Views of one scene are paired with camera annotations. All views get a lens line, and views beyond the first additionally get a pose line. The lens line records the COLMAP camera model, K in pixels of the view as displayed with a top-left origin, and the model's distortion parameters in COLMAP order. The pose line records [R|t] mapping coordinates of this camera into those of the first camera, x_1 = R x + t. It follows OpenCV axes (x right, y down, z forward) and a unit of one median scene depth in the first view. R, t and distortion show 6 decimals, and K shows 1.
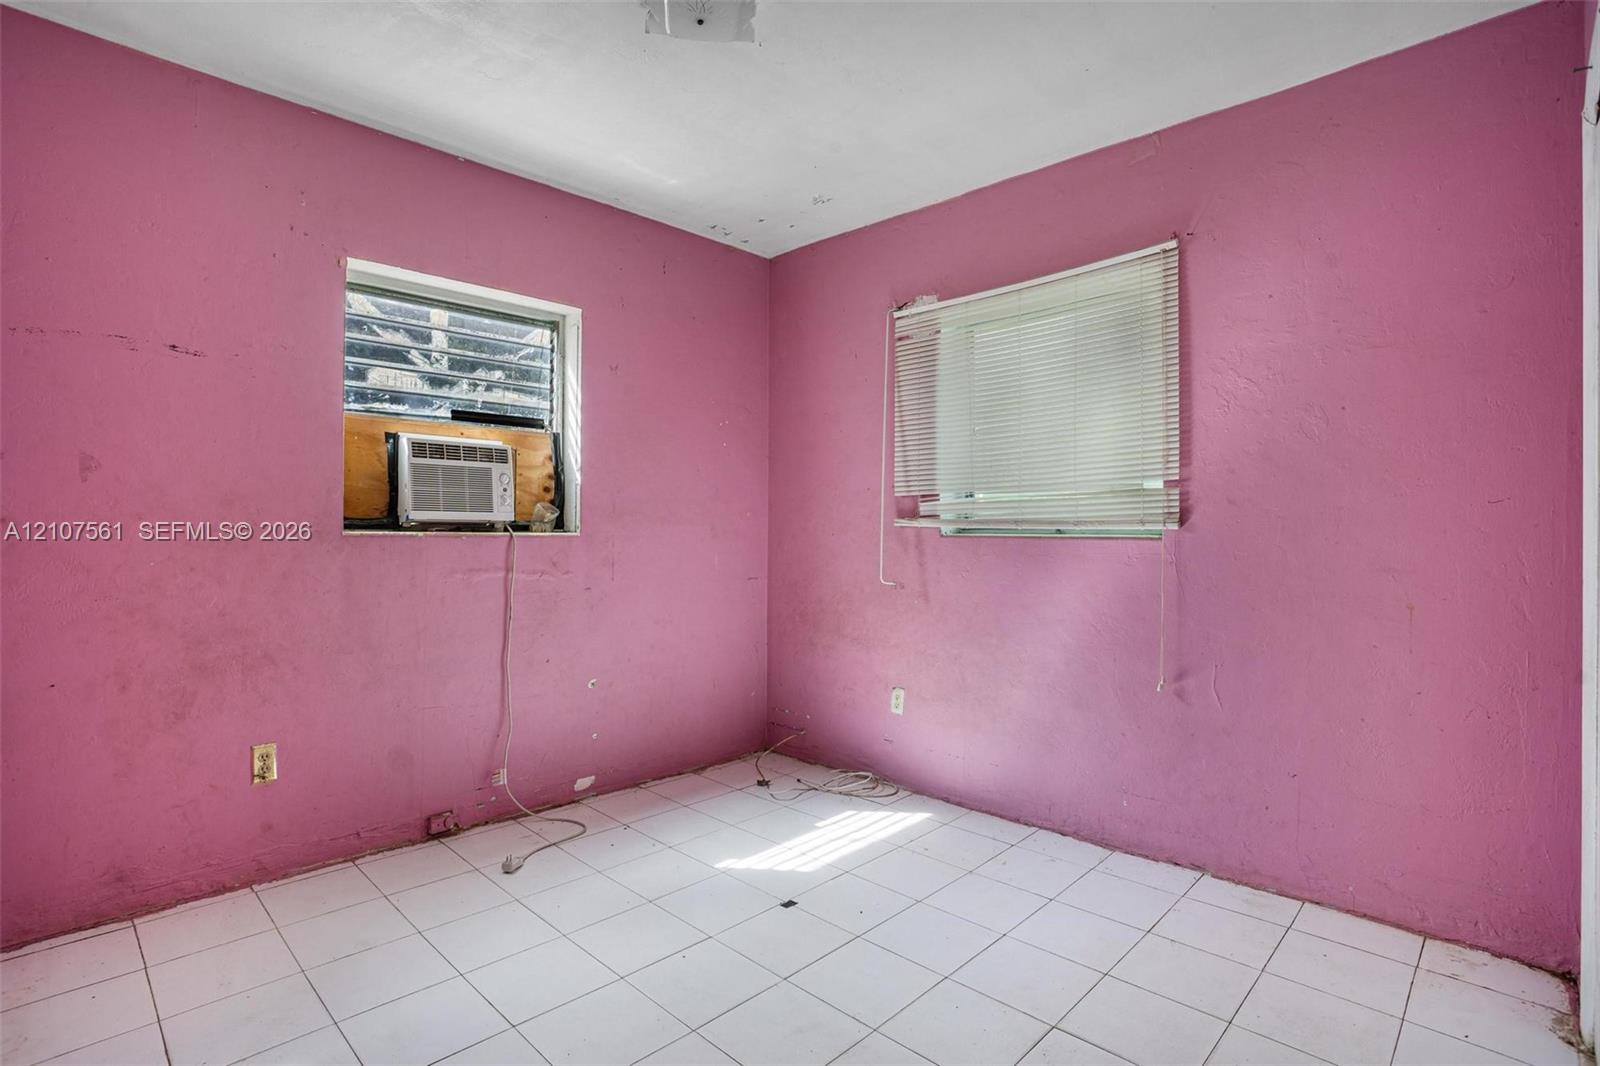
lens RADIAL K [[771.8, 0, 796.3], [0, 771.8, 542.7], [0, 0, 1]] dist [-0.090664, 0.031965]
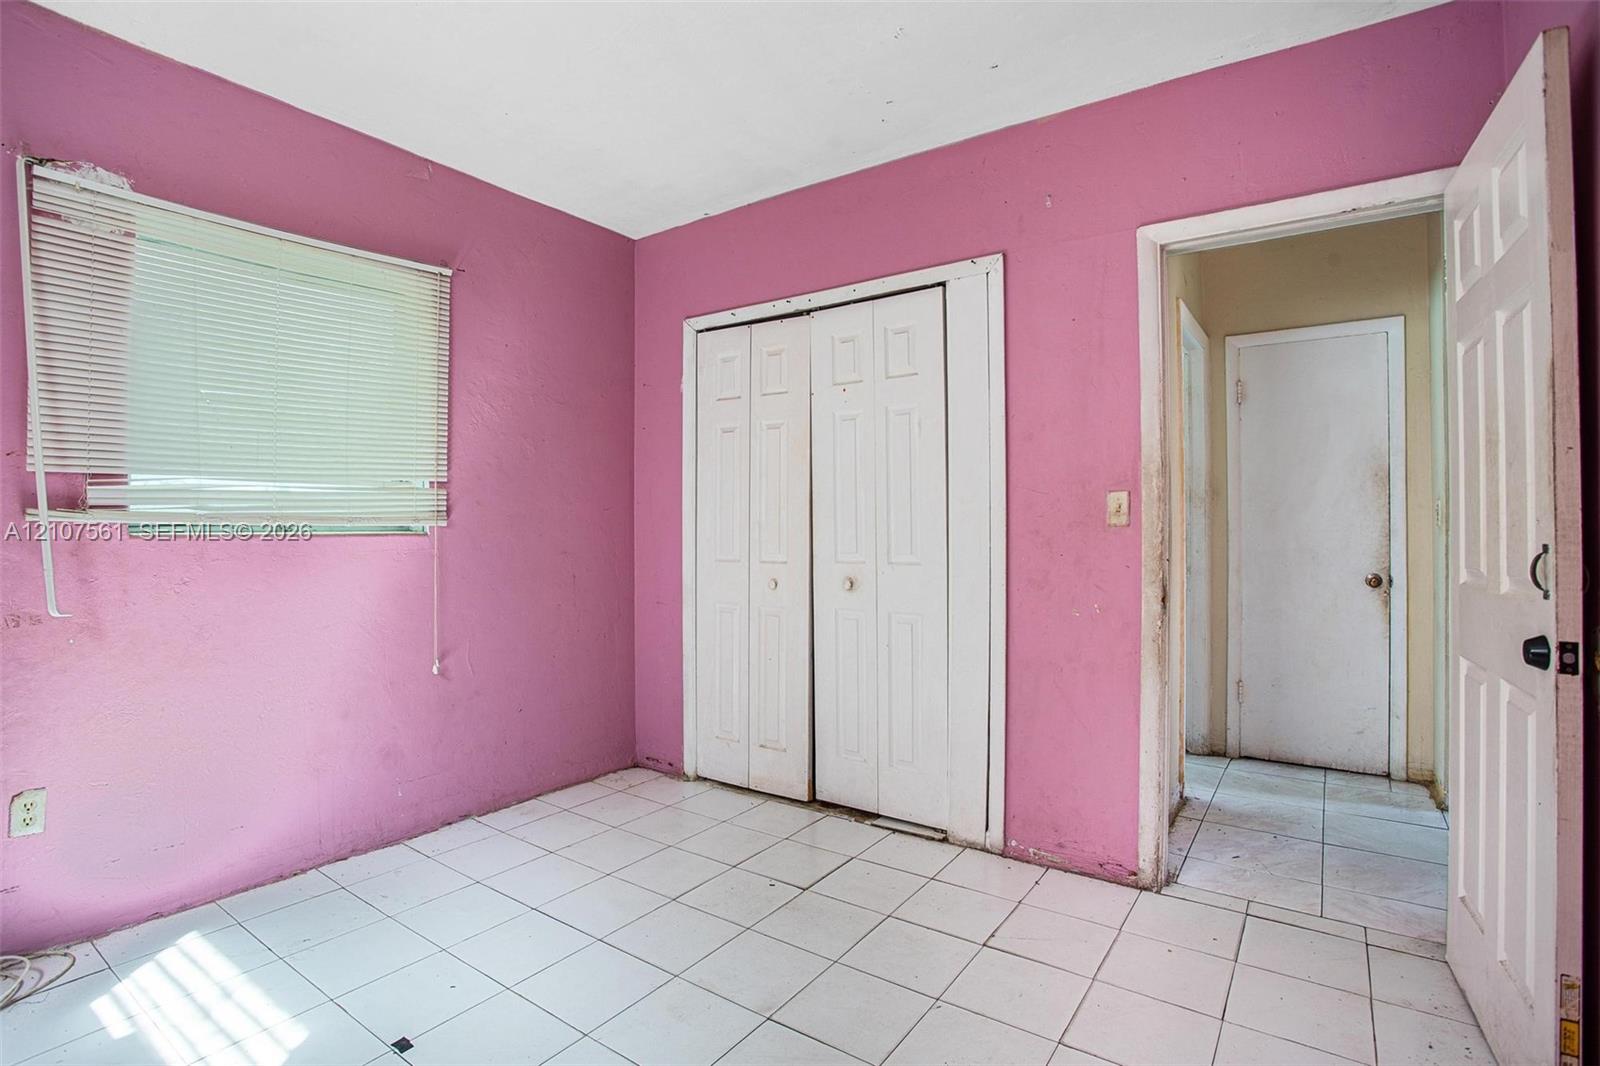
lens RADIAL K [[757.1, 0, 800.0], [0, 757.1, 533.0], [0, 0, 1]] dist [-0.088966, 0.023571]
pose [[-0.166585, -0.010889, 0.985967, -0.608776], [0.017100, 0.999757, 0.013930, -0.012111], [-0.985879, 0.019180, -0.166359, 0.600798]]
